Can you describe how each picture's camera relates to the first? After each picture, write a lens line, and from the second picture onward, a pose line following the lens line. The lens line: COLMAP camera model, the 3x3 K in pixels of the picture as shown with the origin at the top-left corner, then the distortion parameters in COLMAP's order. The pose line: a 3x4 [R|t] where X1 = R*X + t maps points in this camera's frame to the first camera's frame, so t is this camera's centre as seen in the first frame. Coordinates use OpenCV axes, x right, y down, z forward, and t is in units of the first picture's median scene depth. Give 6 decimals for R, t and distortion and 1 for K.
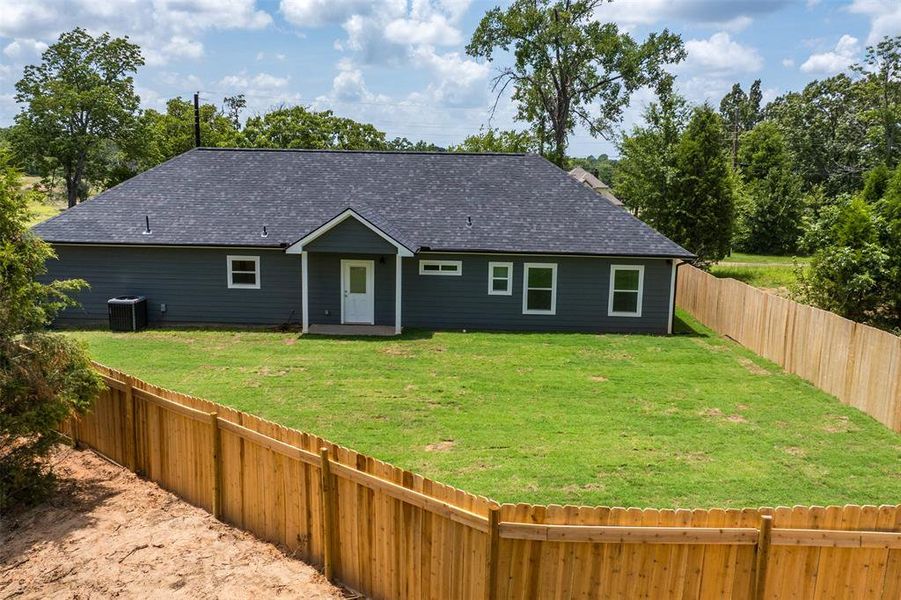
lens RADIAL K [[817.4, 0, 444.5], [0, 817.4, 296.4], [0, 0, 1]] dist [-0.009035, -0.004962]
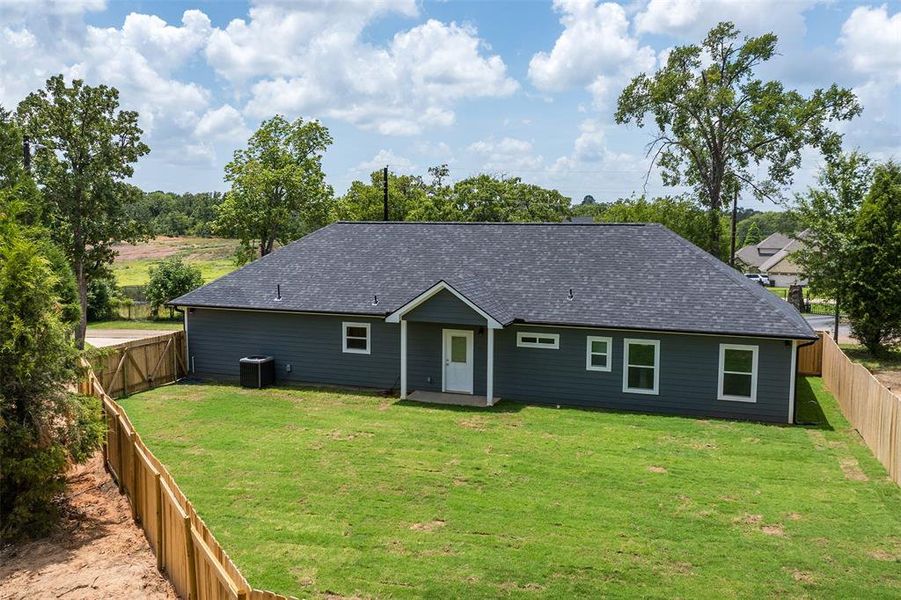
lens RADIAL K [[817.4, 0, 407.3], [0, 817.4, 281.1], [0, 0, 1]] dist [-0.009035, -0.004962]
pose [[0.943515, 0.010833, -0.331154, 0.168691], [-0.040719, 0.995680, -0.083442, -0.017154], [0.328820, 0.092213, 0.939880, 0.011040]]
